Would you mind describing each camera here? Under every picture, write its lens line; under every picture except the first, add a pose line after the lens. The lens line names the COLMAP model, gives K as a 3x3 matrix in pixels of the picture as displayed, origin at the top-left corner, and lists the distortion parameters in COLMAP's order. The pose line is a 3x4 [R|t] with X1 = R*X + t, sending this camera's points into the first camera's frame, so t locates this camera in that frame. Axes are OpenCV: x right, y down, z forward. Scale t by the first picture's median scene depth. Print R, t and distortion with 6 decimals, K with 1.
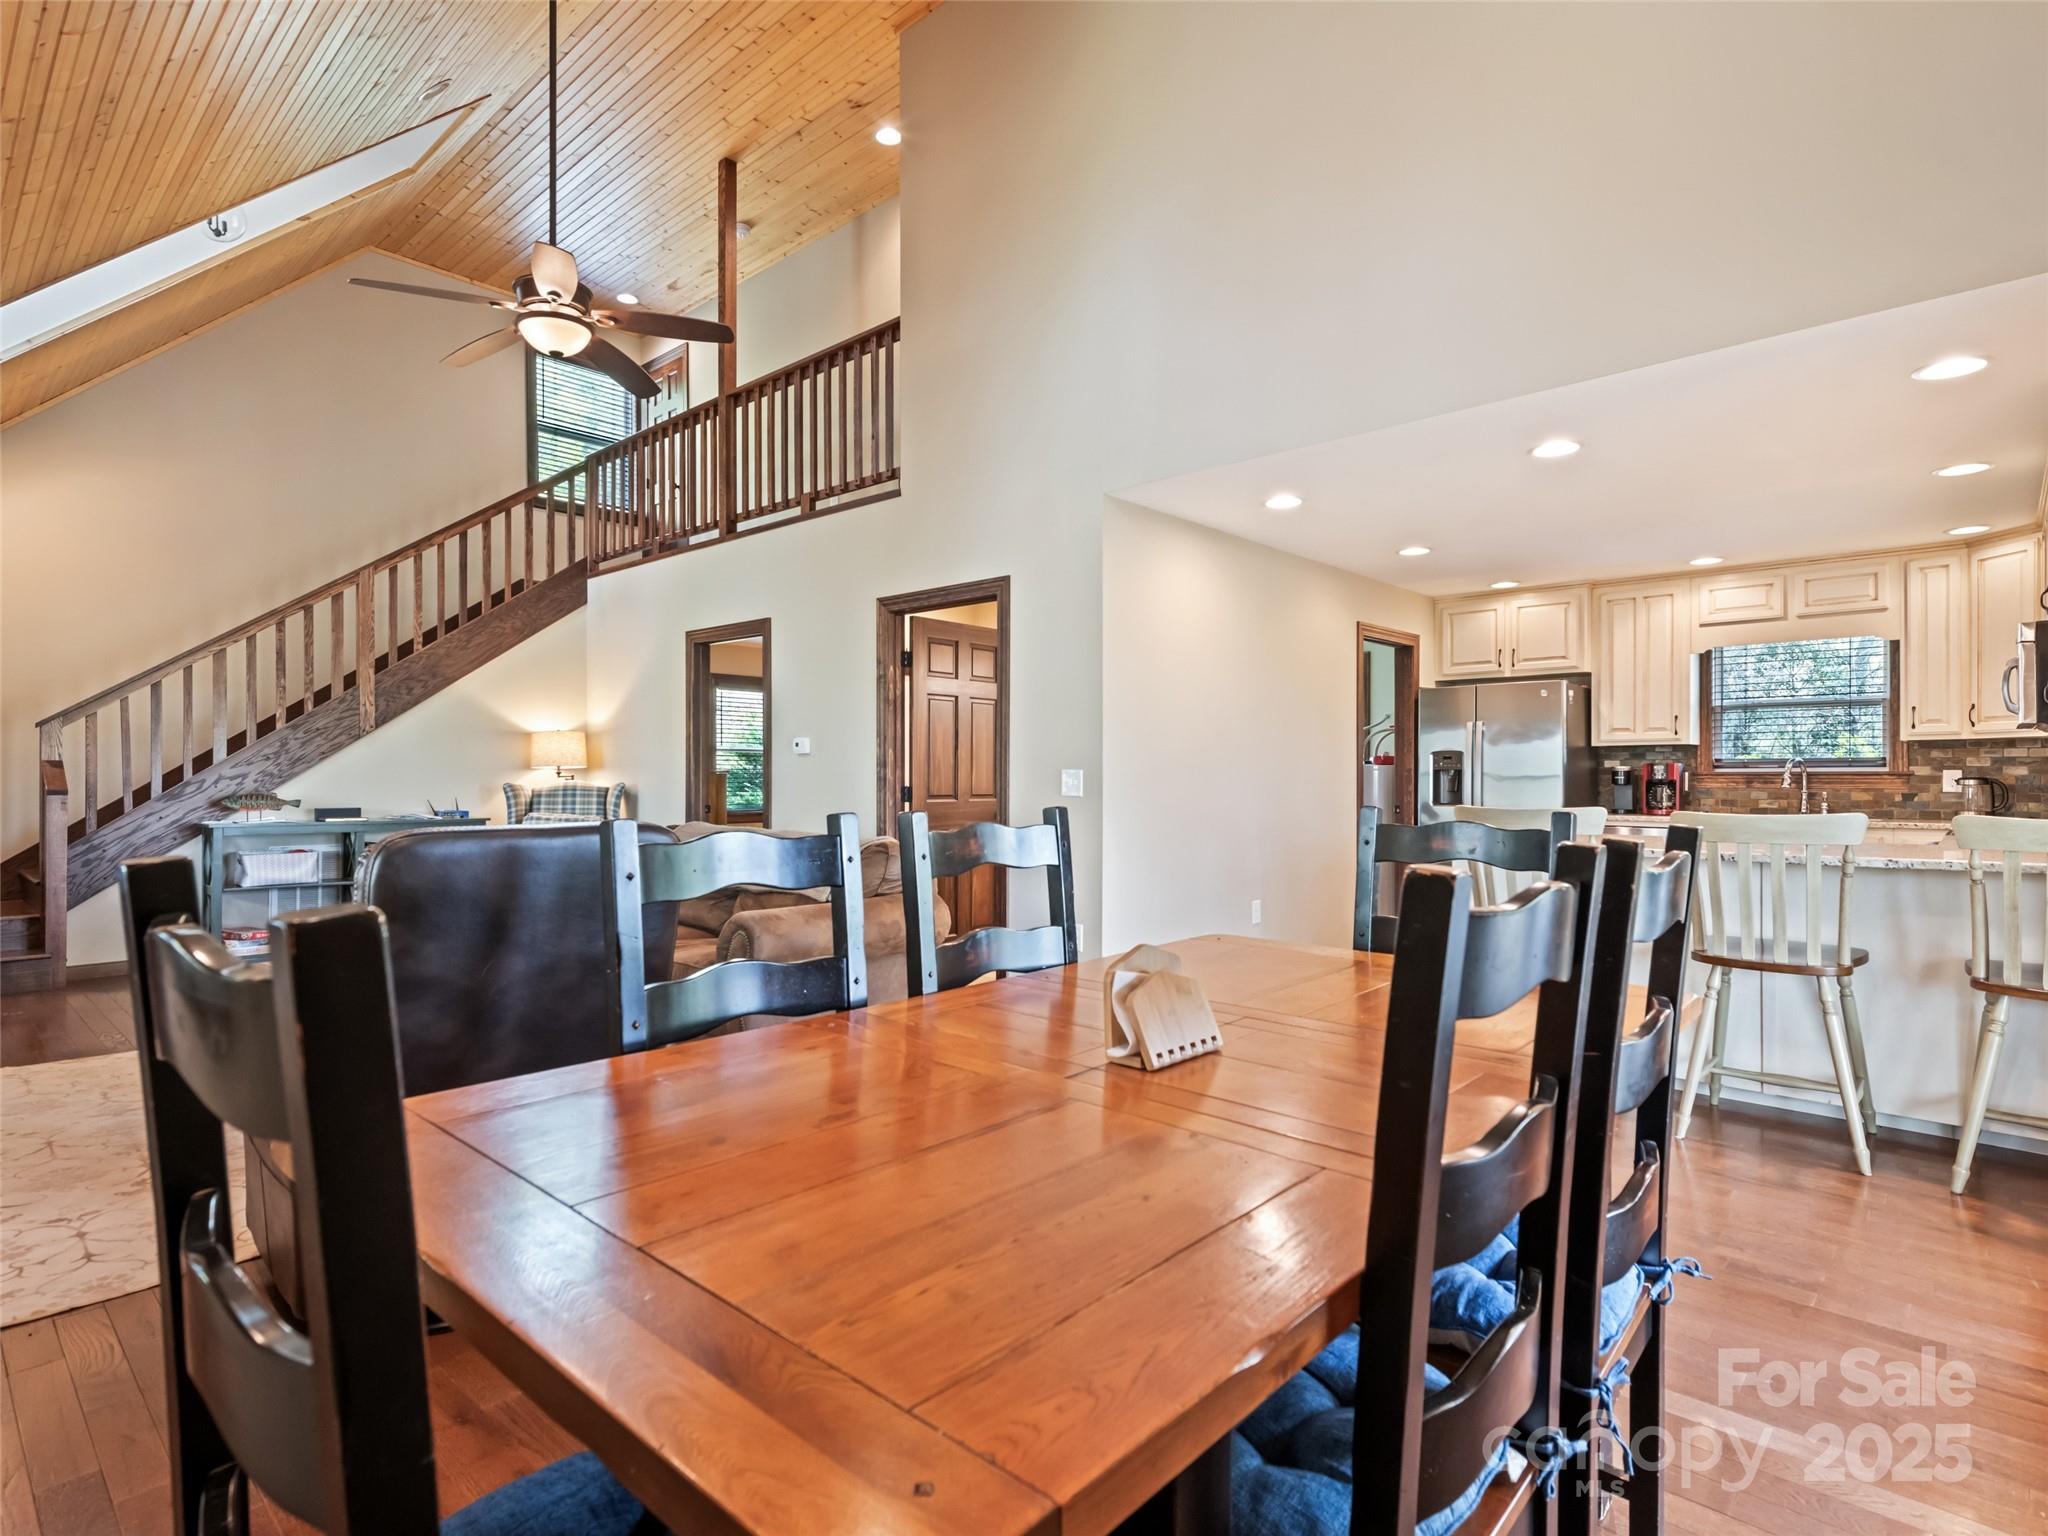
lens RADIAL K [[1042.3, 0, 1016.8], [0, 1042.3, 780.1], [0, 0, 1]] dist [0.011241, -0.004808]
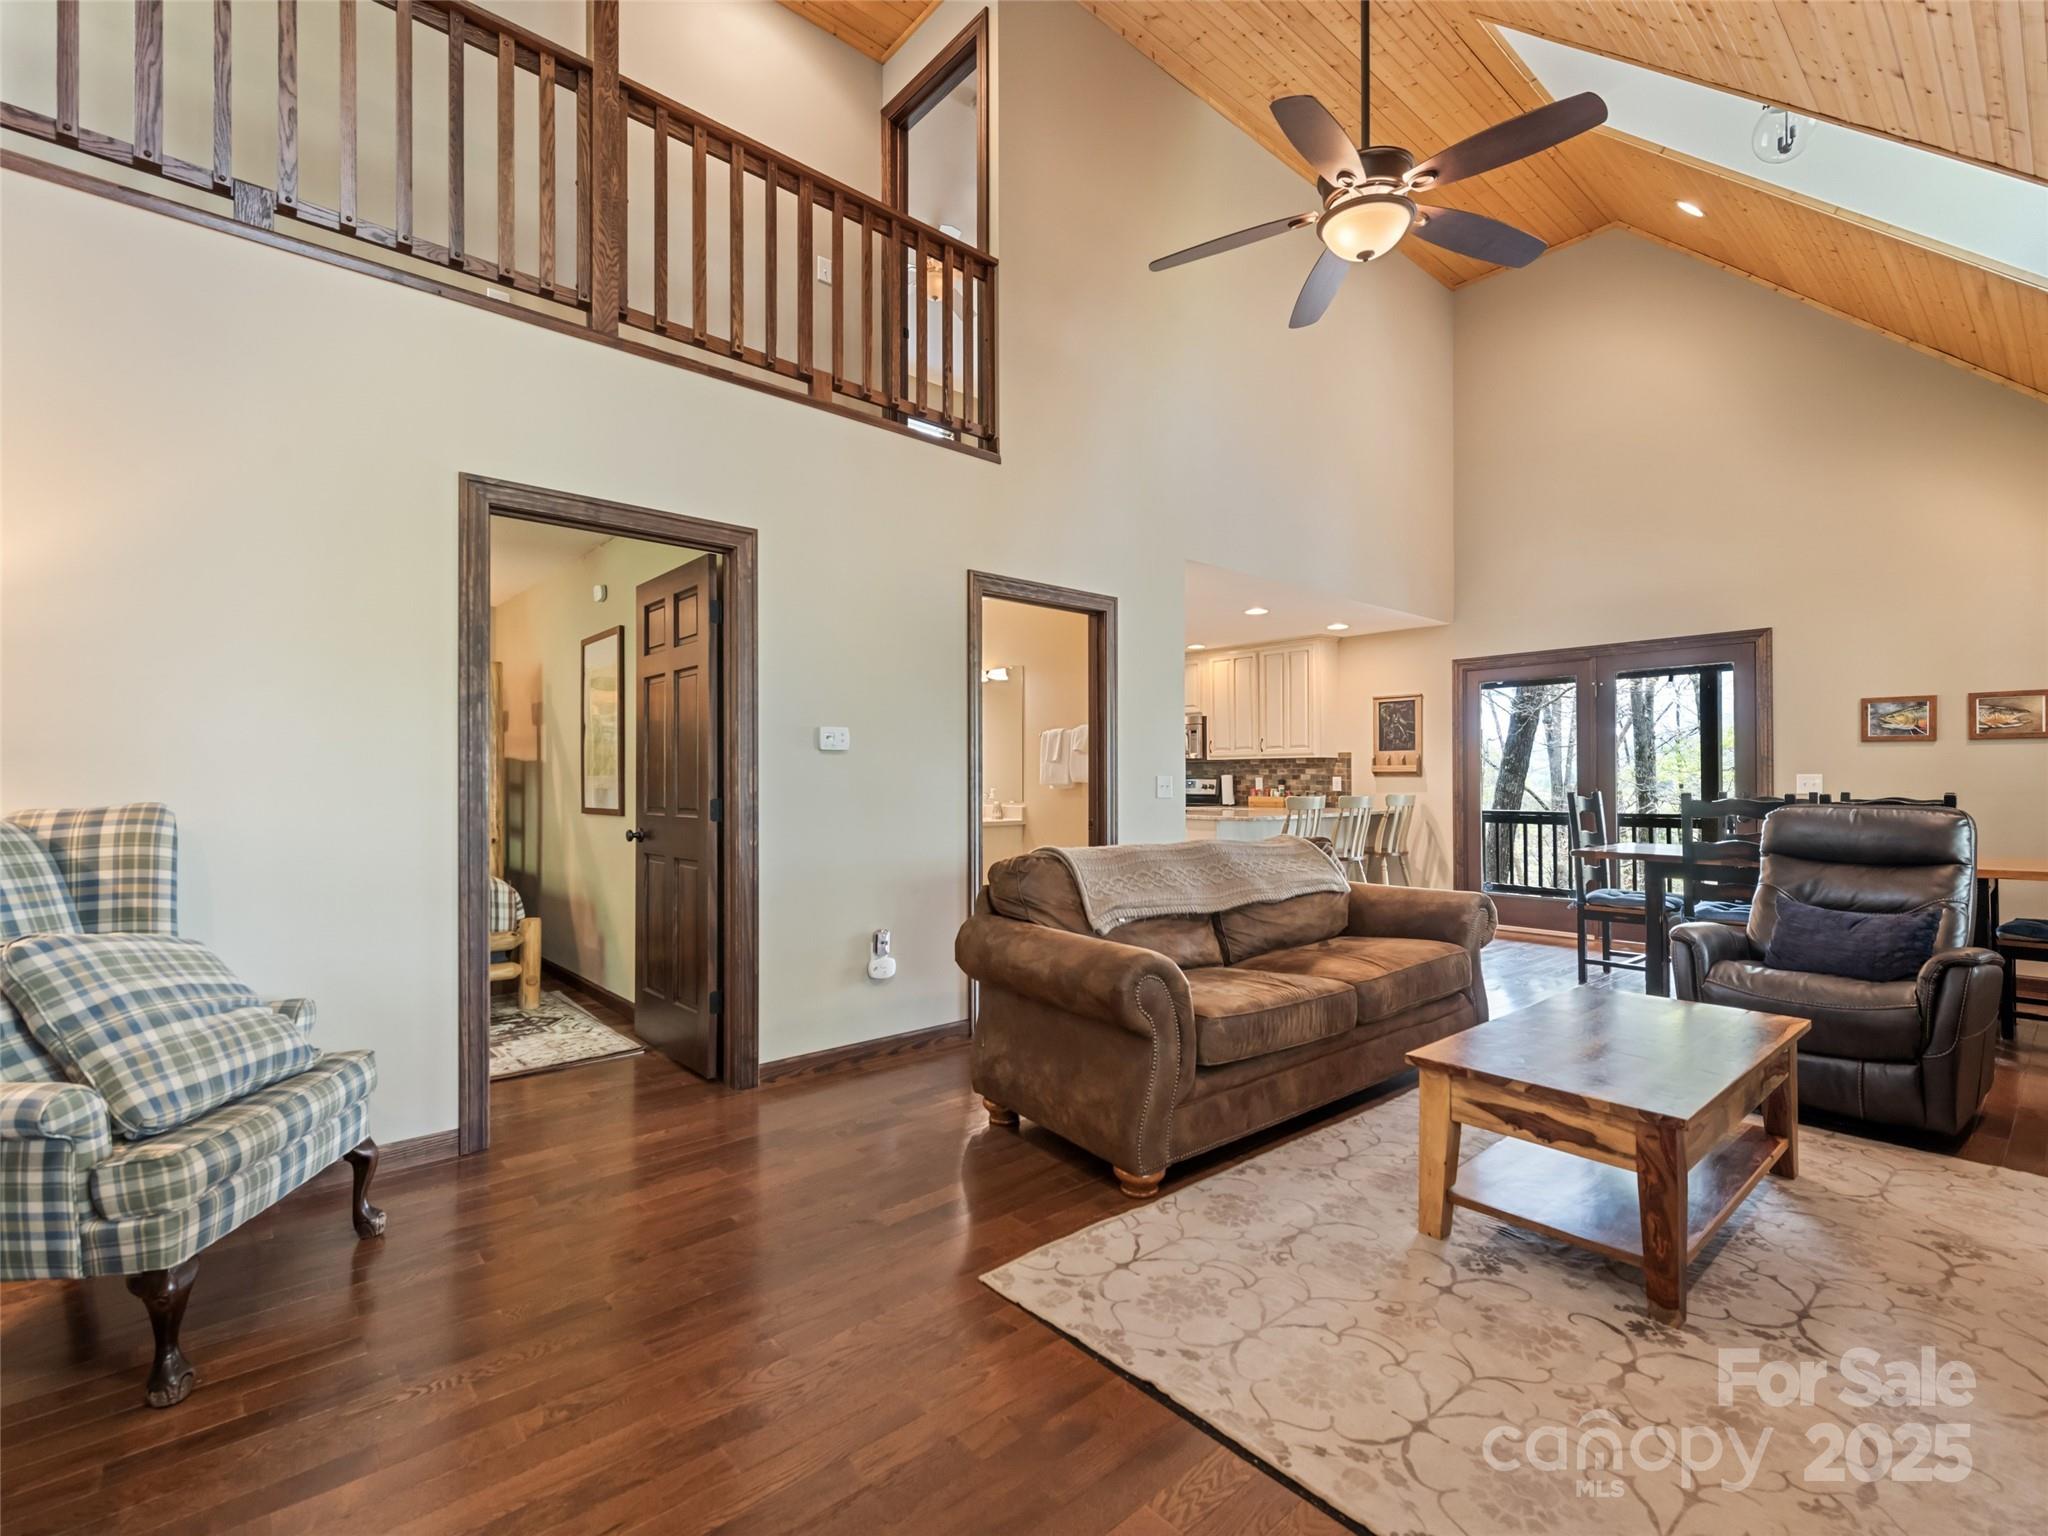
lens RADIAL K [[937.8, 0, 1026.8], [0, 937.8, 772.9], [0, 0, 1]] dist [0.010798, -0.001804]
pose [[0.096964, 0.008374, 0.995253, -0.755962], [0.006863, 0.999935, -0.009082, -0.003251], [-0.995264, 0.007711, 0.096900, 0.759623]]
